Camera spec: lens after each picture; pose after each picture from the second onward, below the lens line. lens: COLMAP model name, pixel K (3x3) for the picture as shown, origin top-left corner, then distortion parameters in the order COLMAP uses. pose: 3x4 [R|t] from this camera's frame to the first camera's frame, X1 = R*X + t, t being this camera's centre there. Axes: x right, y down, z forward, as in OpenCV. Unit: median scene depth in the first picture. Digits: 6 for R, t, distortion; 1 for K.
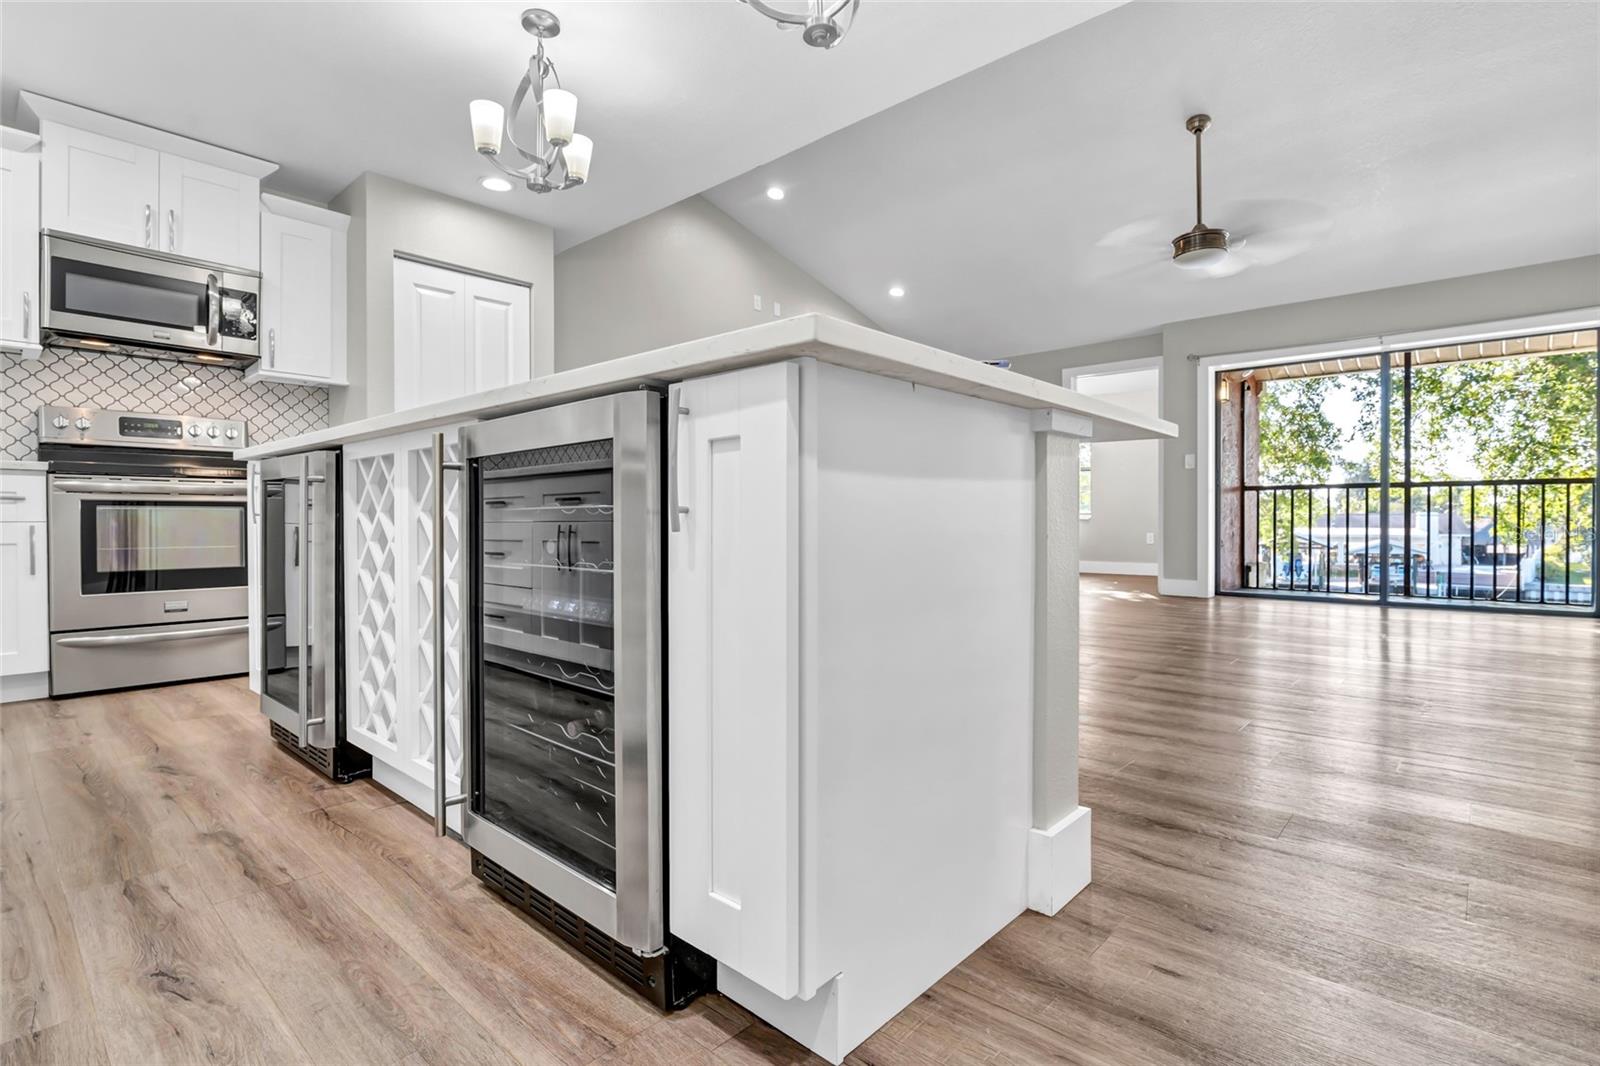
lens RADIAL K [[791.5, 0, 800.0], [0, 791.5, 533.0], [0, 0, 1]] dist [-0.000295, -0.000500]
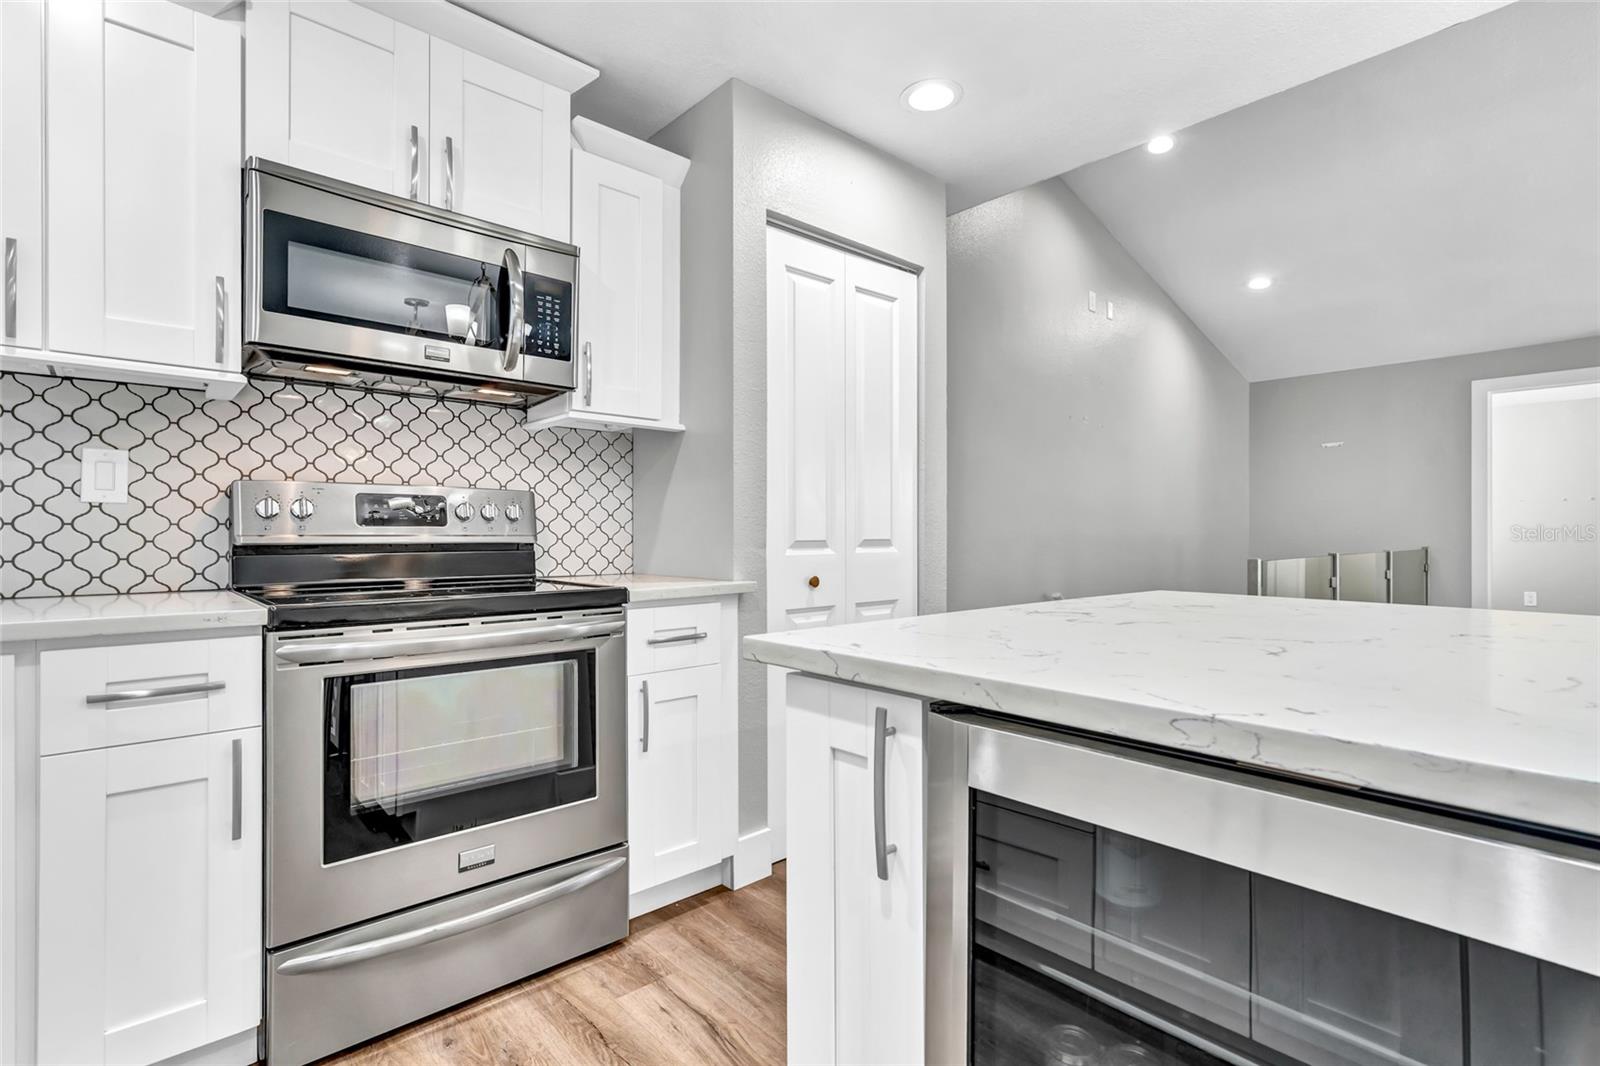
lens RADIAL K [[770.3, 0, 800.8], [0, 770.3, 536.6], [0, 0, 1]] dist [0.019410, -0.000008]
pose [[0.996176, 0.001766, -0.087347, -0.478876], [-0.002504, 0.999962, -0.008343, -0.110842], [0.087329, 0.008530, 0.996143, 0.451368]]
